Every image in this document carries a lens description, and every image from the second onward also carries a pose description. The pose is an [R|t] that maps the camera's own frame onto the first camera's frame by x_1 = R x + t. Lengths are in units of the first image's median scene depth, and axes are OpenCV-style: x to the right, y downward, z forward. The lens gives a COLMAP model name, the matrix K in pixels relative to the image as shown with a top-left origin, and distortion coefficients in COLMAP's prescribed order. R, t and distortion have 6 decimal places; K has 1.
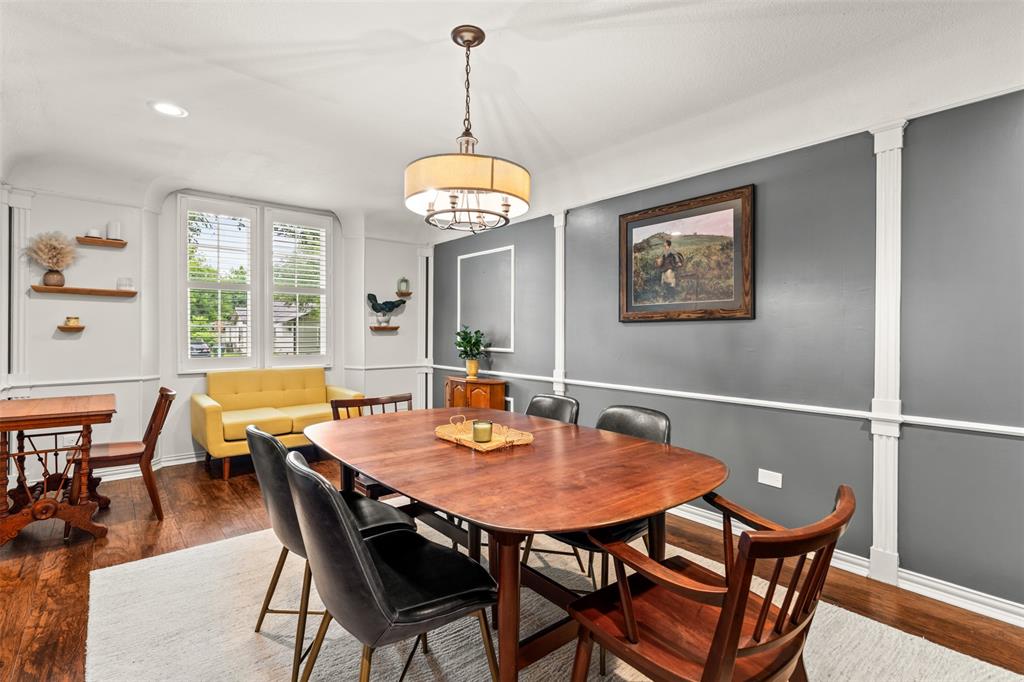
lens RADIAL K [[474.5, 0, 510.6], [0, 474.5, 335.9], [0, 0, 1]] dist [0.000772, -0.001675]
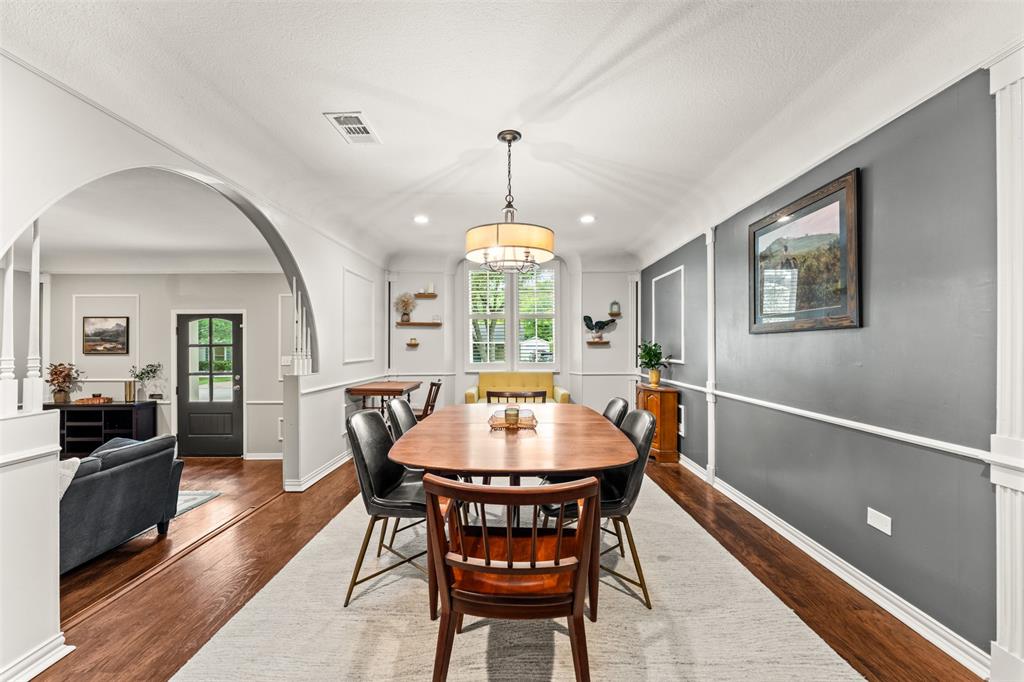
lens RADIAL K [[411.5, 0, 514.4], [0, 411.5, 345.9], [0, 0, 1]] dist [-0.000598, 0.000069]
pose [[0.770590, -0.005454, -0.637308, 0.382956], [-0.000104, 0.999962, -0.008684, 0.002298], [0.637331, 0.006758, 0.770560, 0.035578]]
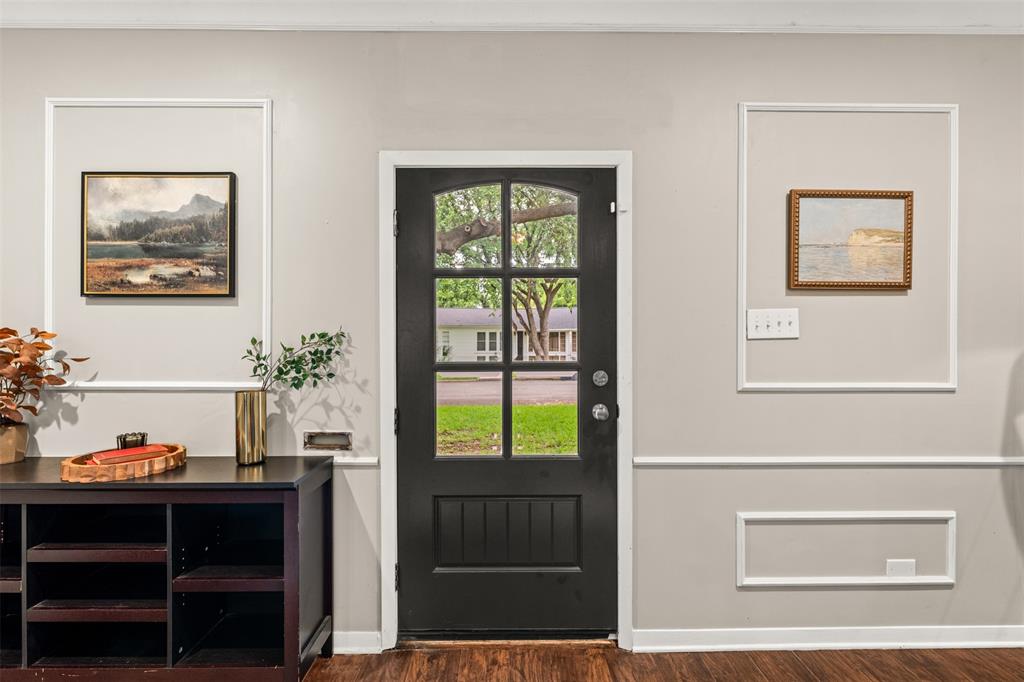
lens RADIAL K [[474.5, 0, 519.8], [0, 474.5, 334.5], [0, 0, 1]] dist [0.000772, -0.001675]
pose [[0.781557, 0.001771, -0.623831, -1.239617], [-0.004247, 0.999988, -0.002482, 0.063749], [0.623819, 0.004590, 0.781555, 0.089474]]
